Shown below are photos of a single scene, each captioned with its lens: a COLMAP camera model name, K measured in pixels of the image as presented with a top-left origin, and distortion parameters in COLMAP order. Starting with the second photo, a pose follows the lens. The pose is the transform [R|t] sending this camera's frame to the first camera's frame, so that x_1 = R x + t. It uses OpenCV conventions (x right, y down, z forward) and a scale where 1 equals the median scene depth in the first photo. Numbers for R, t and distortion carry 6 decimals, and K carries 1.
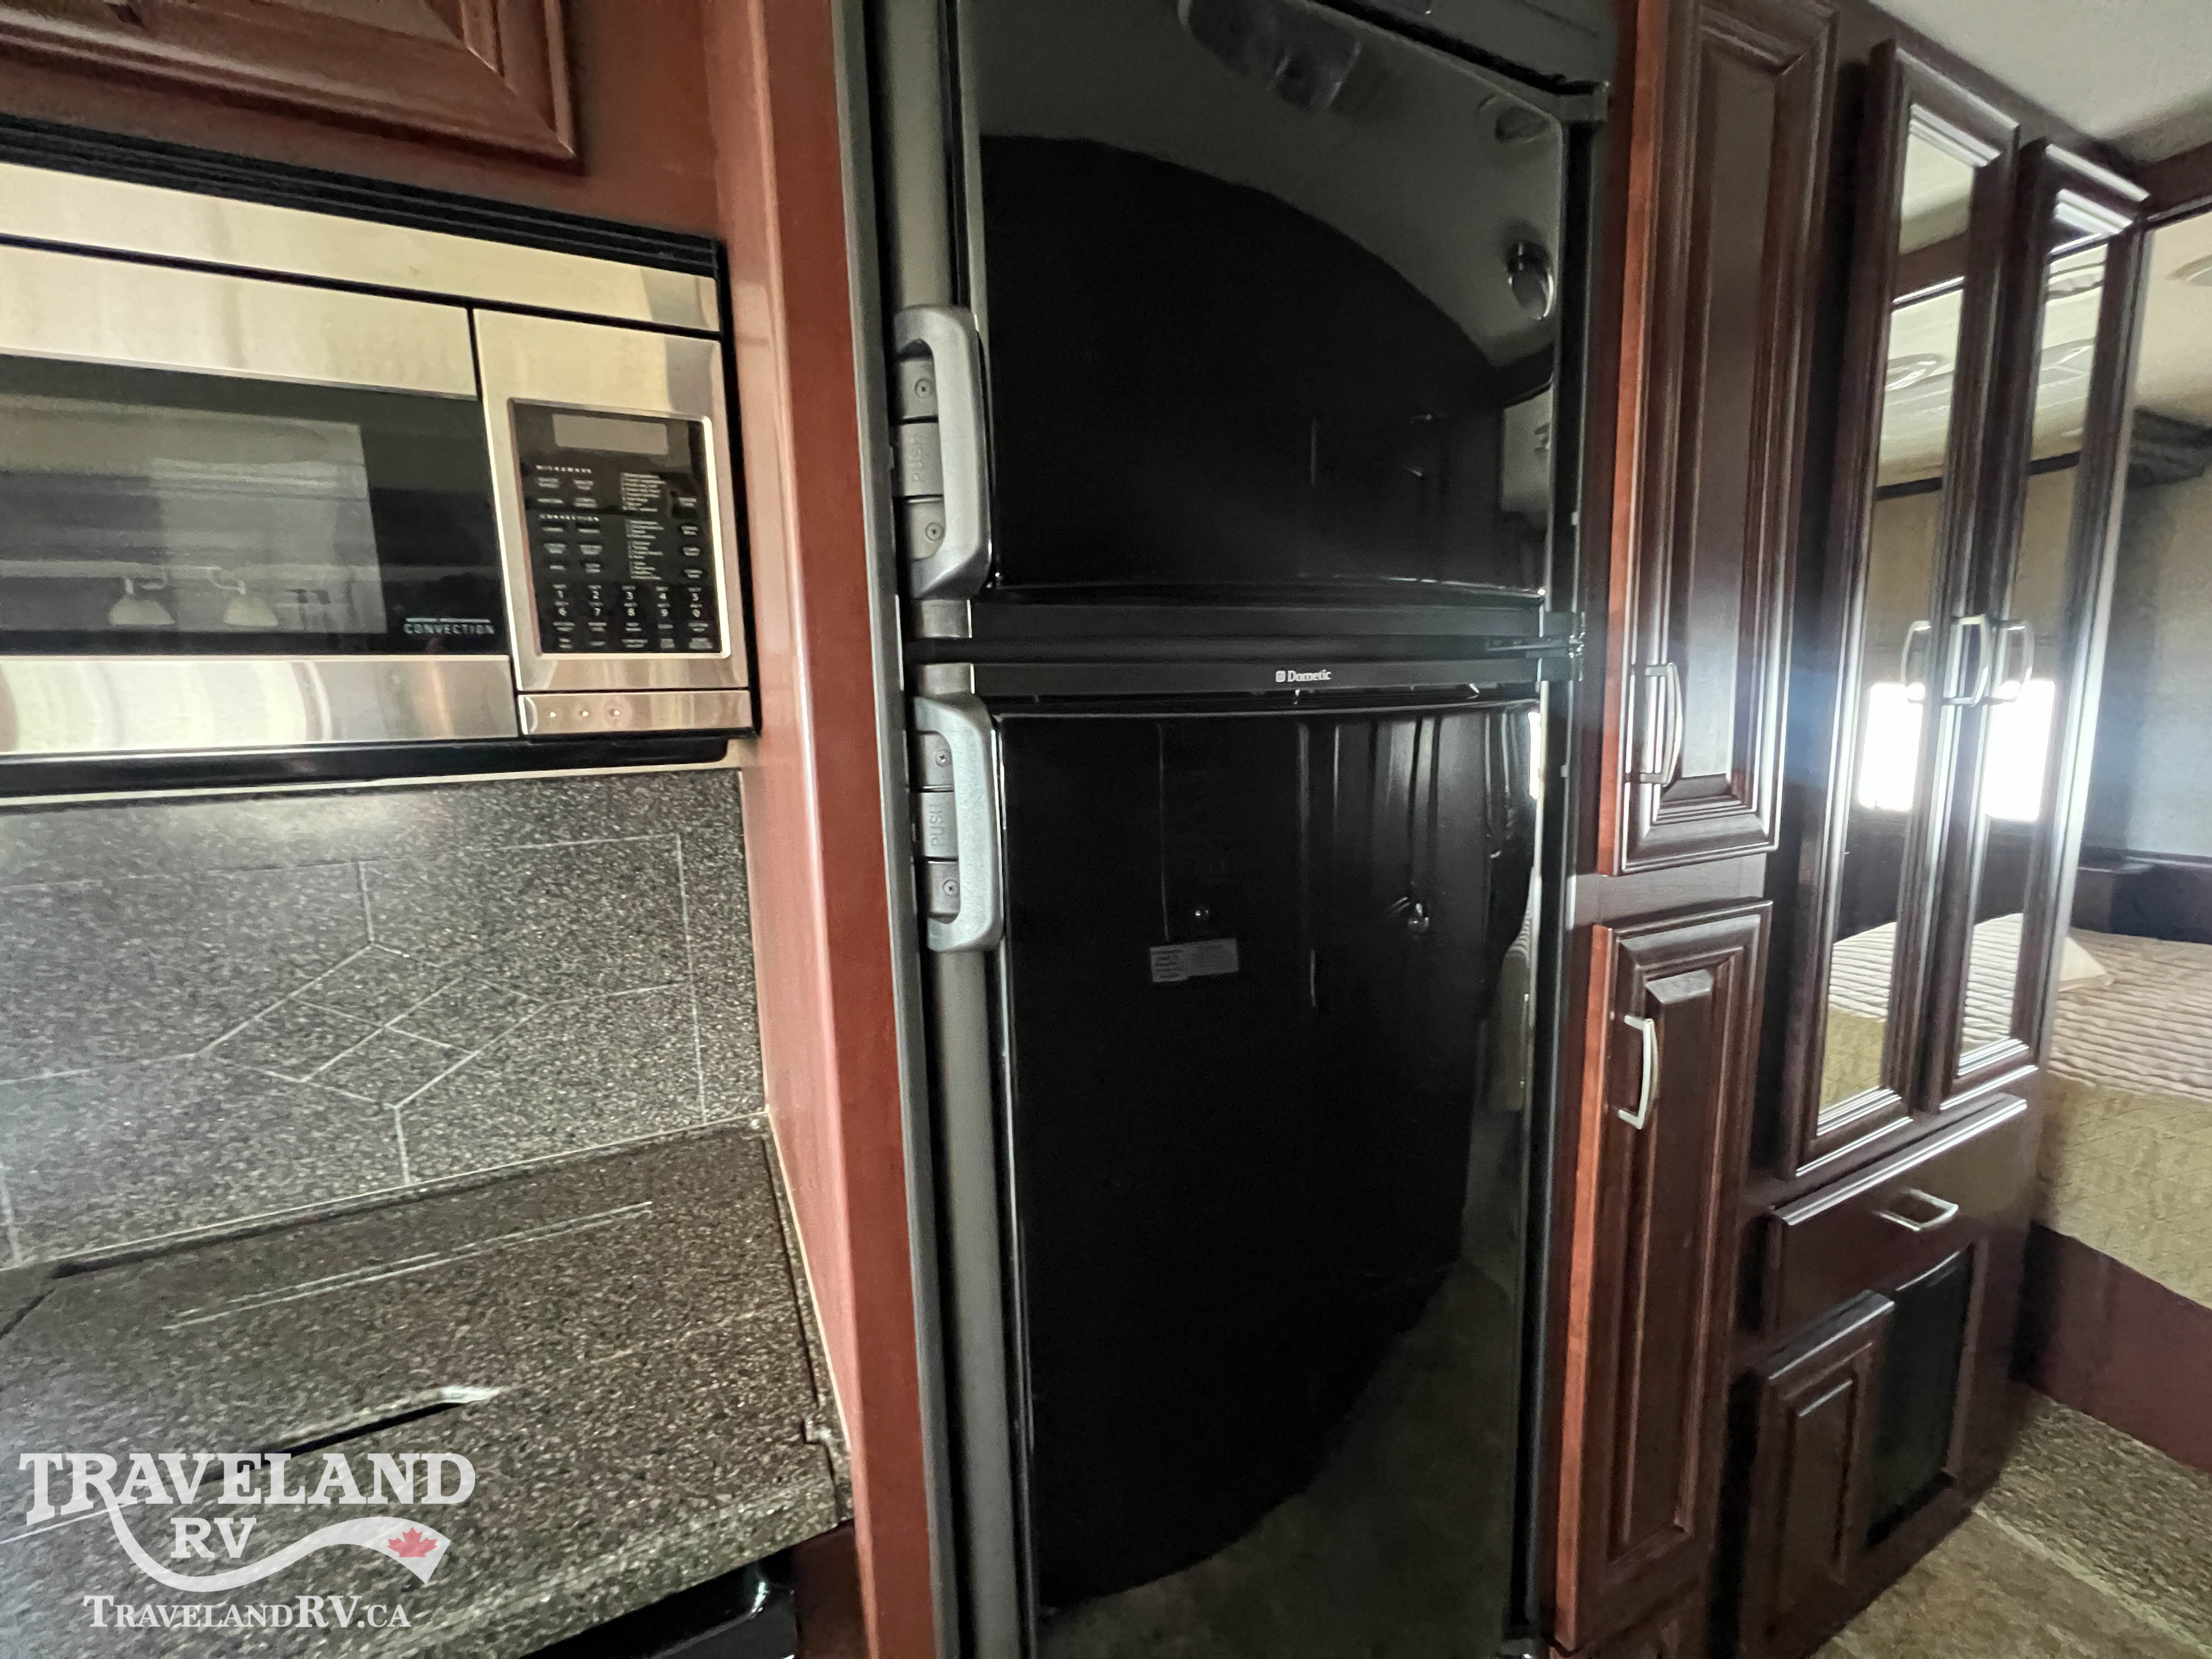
lens RADIAL K [[887.7, 0, 1111.6], [0, 887.7, 827.8], [0, 0, 1]] dist [-0.004688, 0.001239]
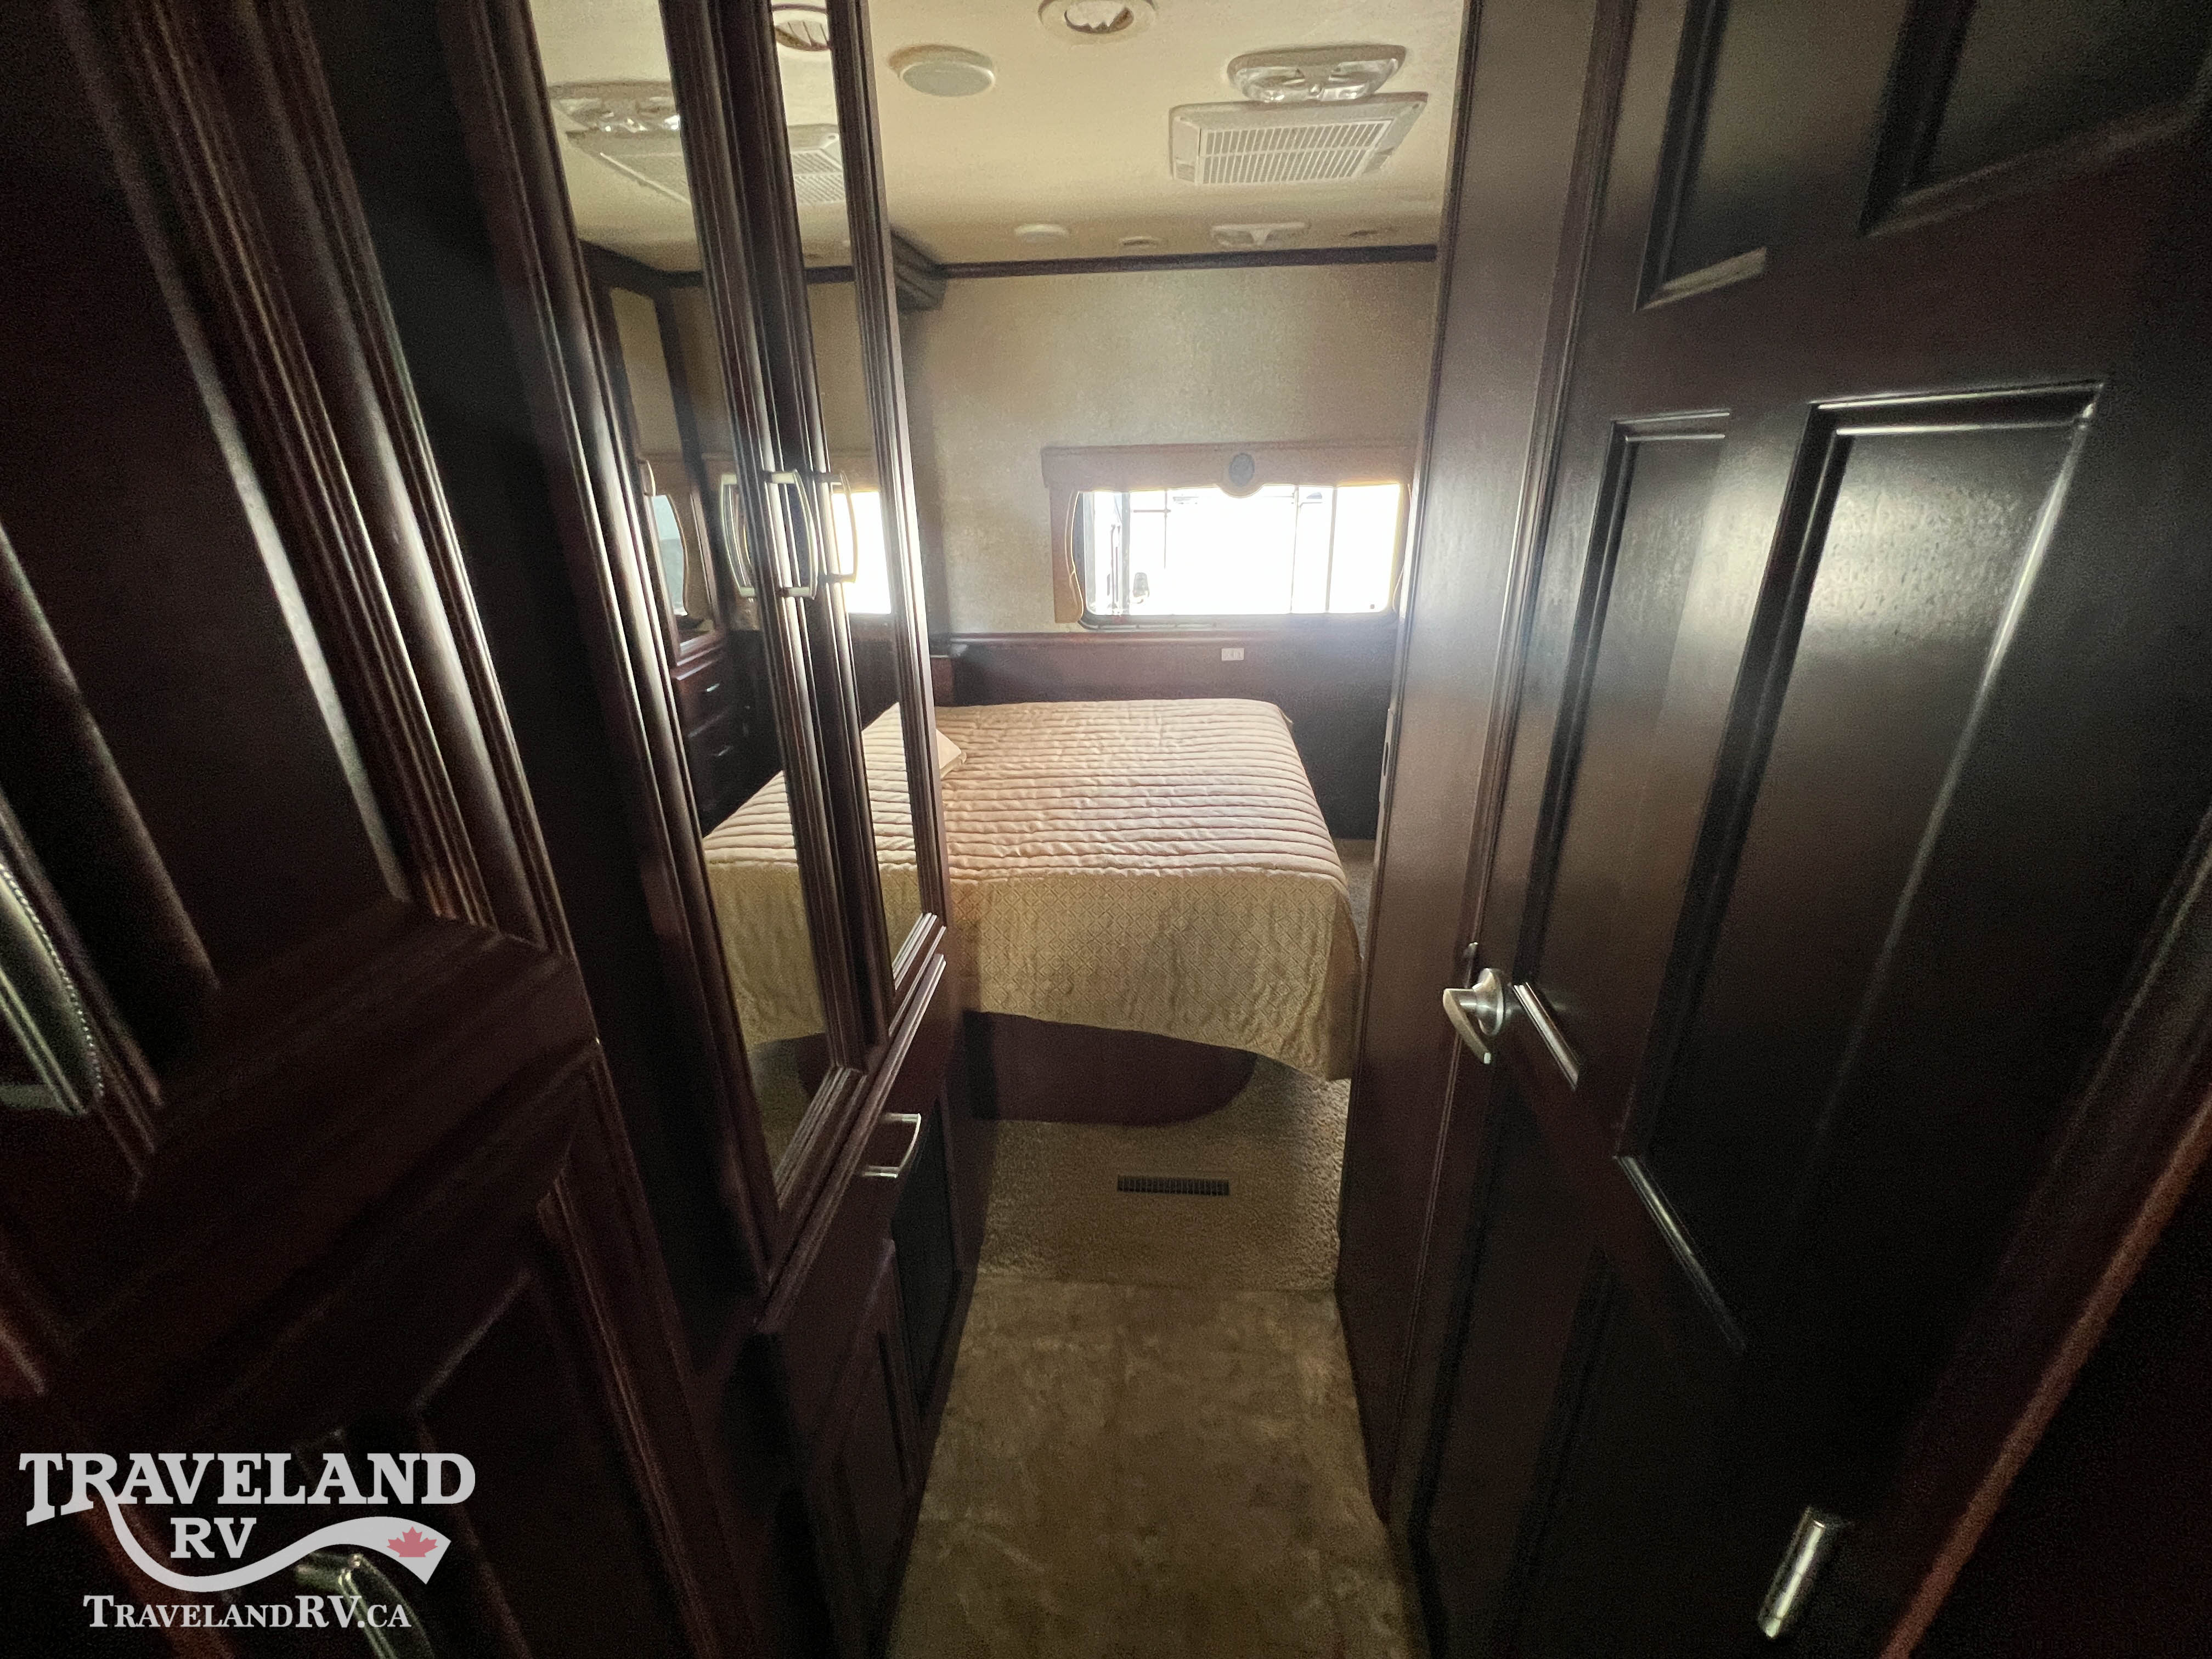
lens RADIAL K [[887.7, 0, 1102.7], [0, 887.7, 828.3], [0, 0, 1]] dist [-0.004688, 0.001239]
pose [[0.511660, -0.311264, 0.800823, 0.282883], [0.130423, 0.949407, 0.285686, -0.089472], [-0.849231, -0.041729, 0.526370, 0.248843]]
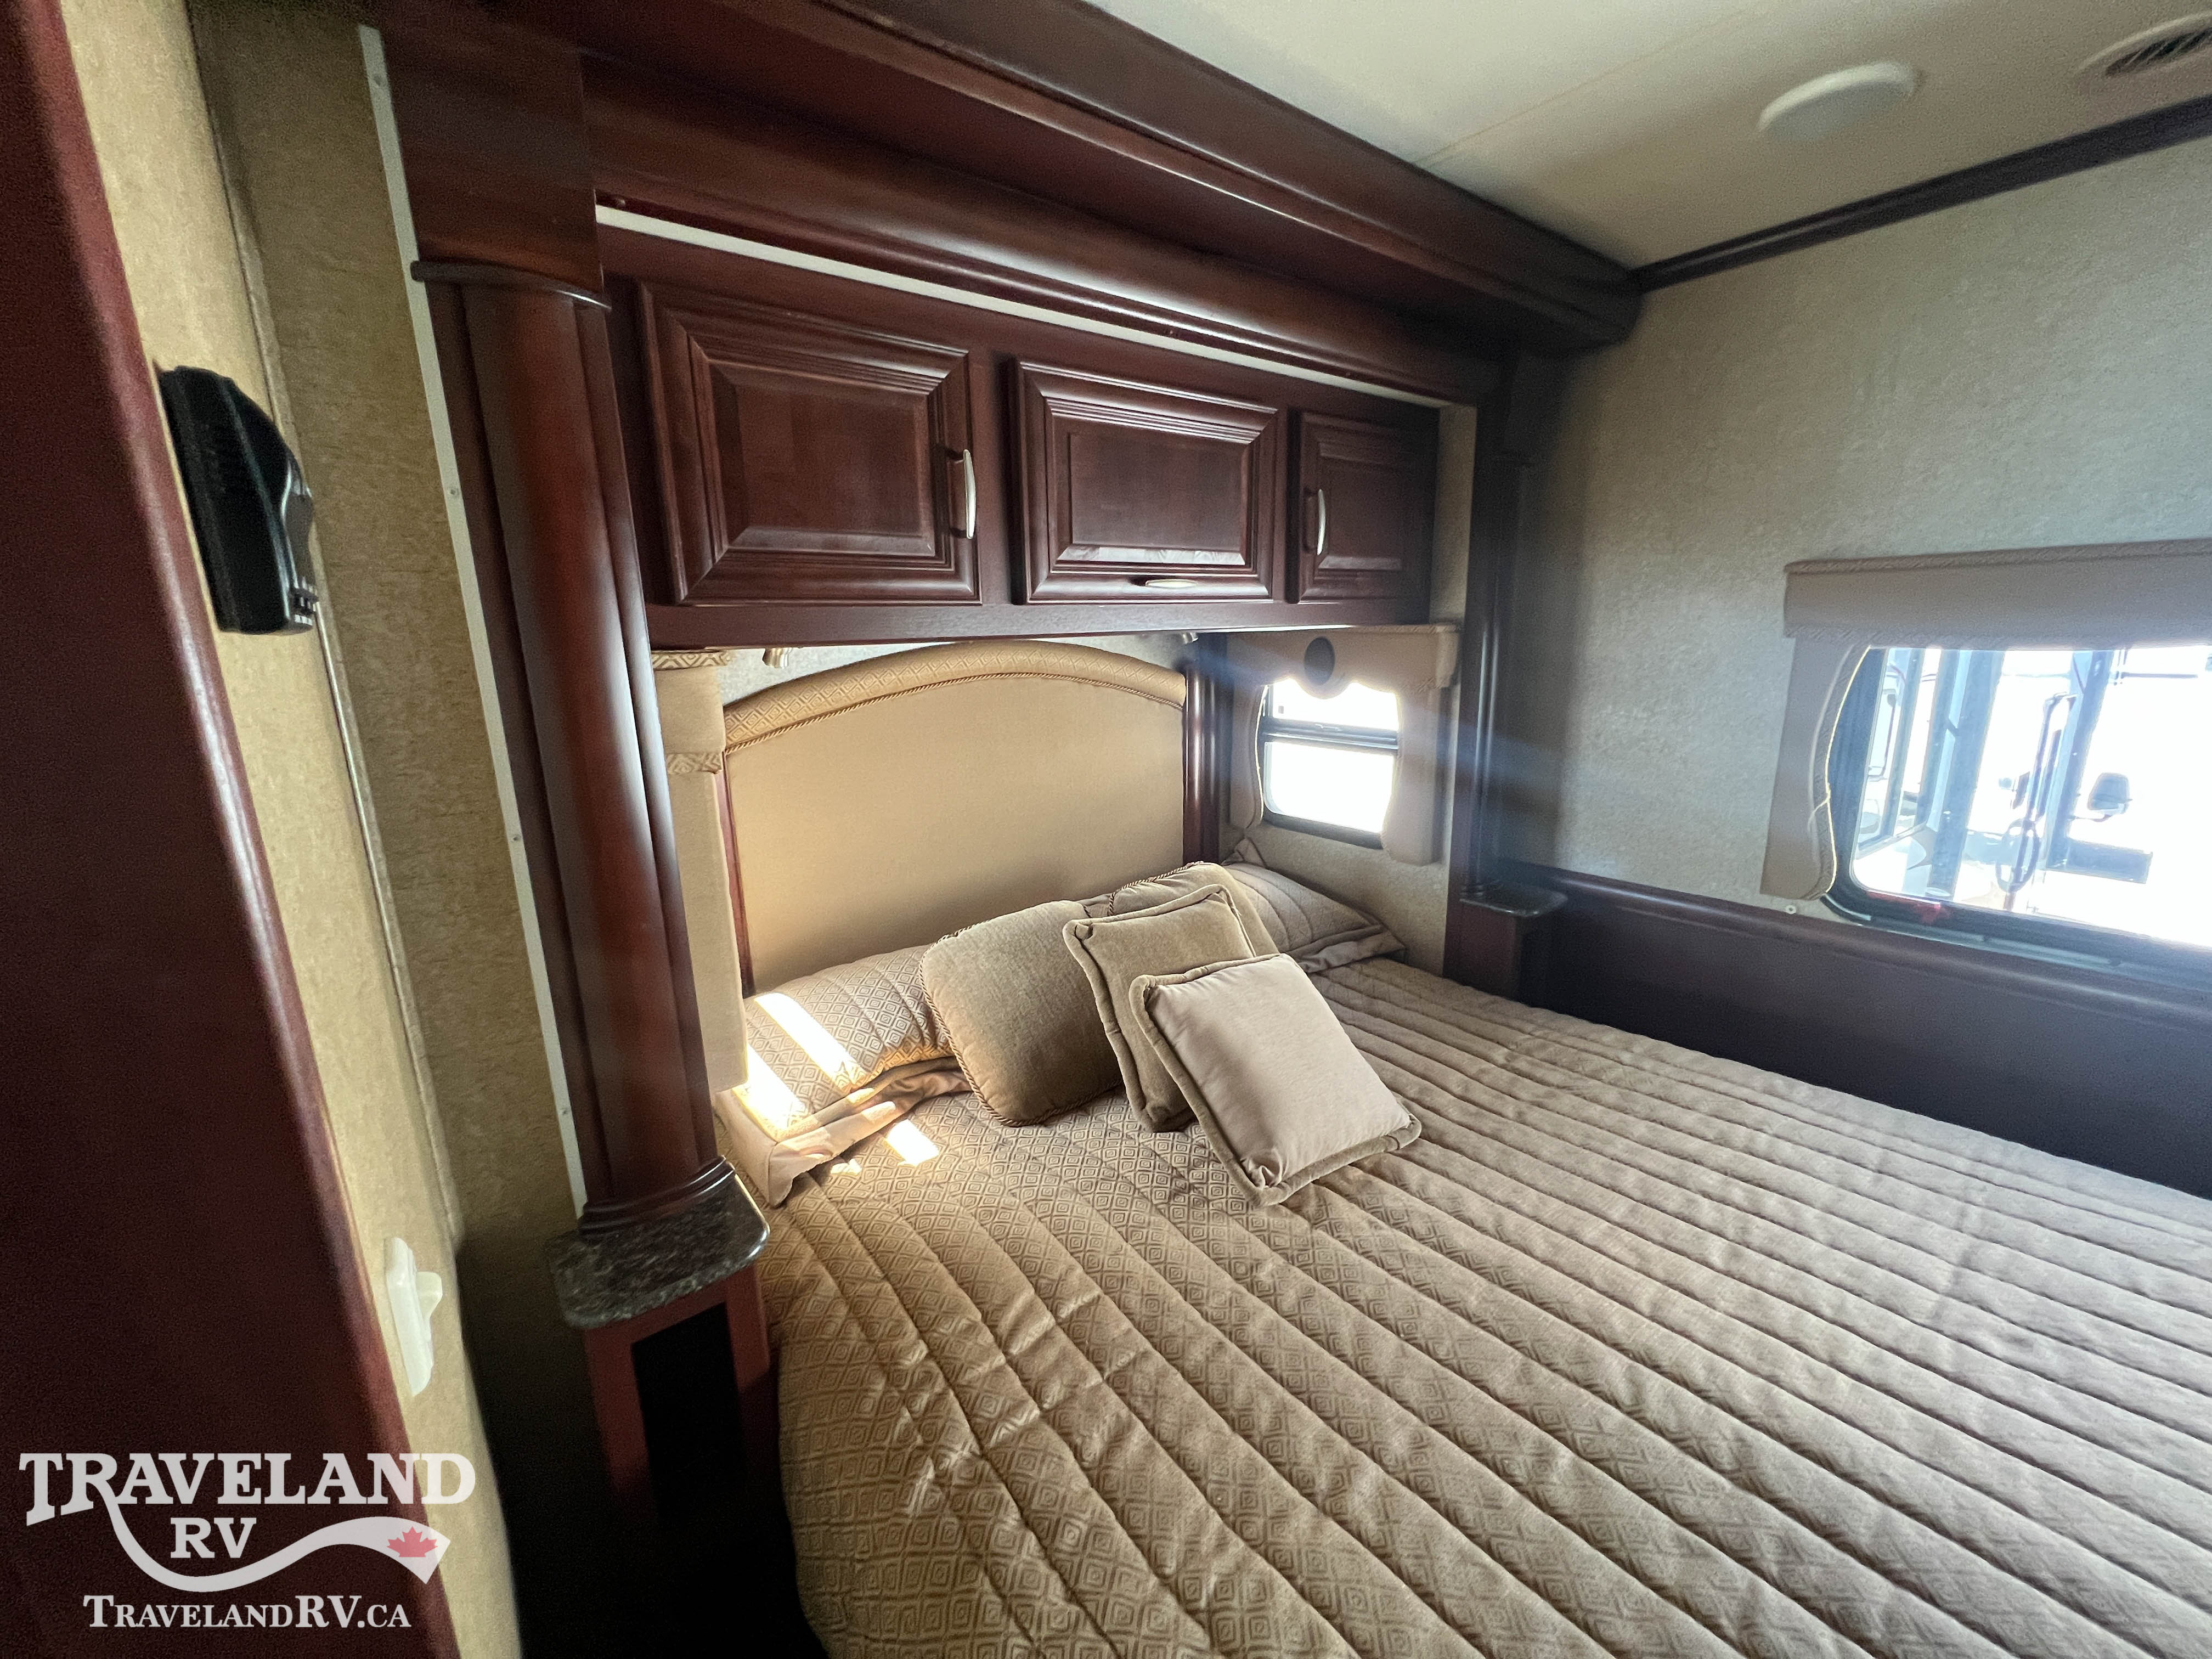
lens RADIAL K [[887.7, 0, 1099.6], [0, 887.7, 825.3], [0, 0, 1]] dist [-0.004688, 0.001239]
pose [[0.979926, -0.040515, 0.195203, 1.089695], [0.026605, 0.996950, 0.073367, -0.145465], [-0.197581, -0.066700, 0.978015, 0.598764]]
